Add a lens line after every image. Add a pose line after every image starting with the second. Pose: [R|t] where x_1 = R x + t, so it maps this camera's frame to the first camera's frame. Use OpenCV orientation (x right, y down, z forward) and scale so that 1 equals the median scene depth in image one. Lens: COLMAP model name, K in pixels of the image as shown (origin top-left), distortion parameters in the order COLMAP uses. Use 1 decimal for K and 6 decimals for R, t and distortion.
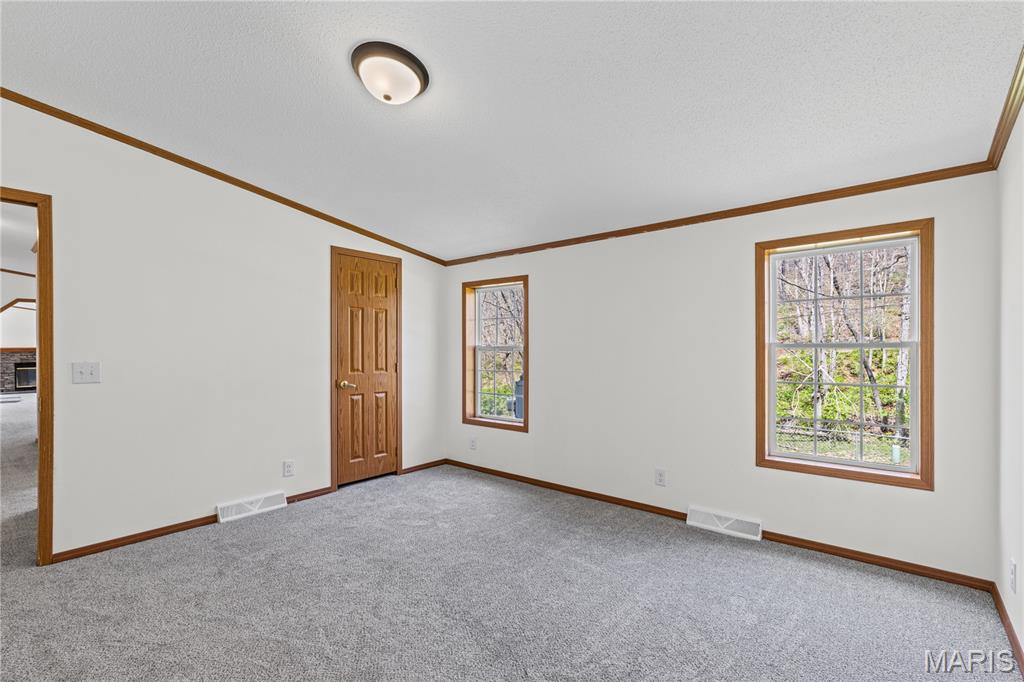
lens RADIAL K [[457.5, 0, 517.0], [0, 457.5, 339.8], [0, 0, 1]] dist [-0.000328, 0.000347]
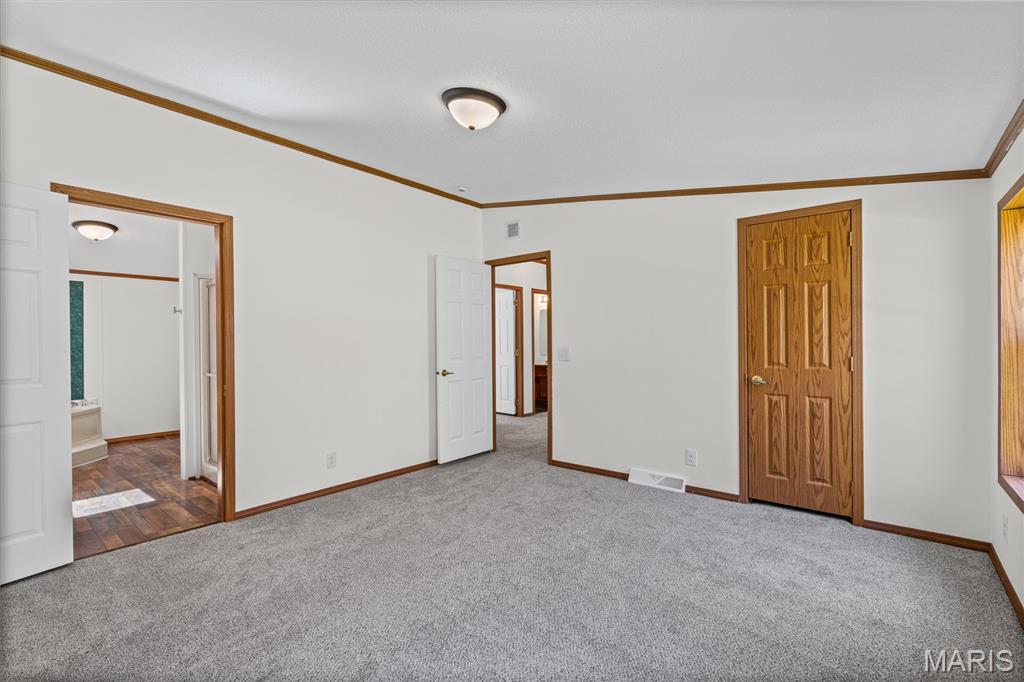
lens RADIAL K [[457.5, 0, 517.0], [0, 457.5, 339.8], [0, 0, 1]] dist [-0.000328, 0.000347]
pose [[0.007636, -0.004630, -0.999960, 0.437537], [0.028032, 0.999597, -0.004414, 0.015029], [0.999578, -0.027997, 0.007763, 0.544084]]
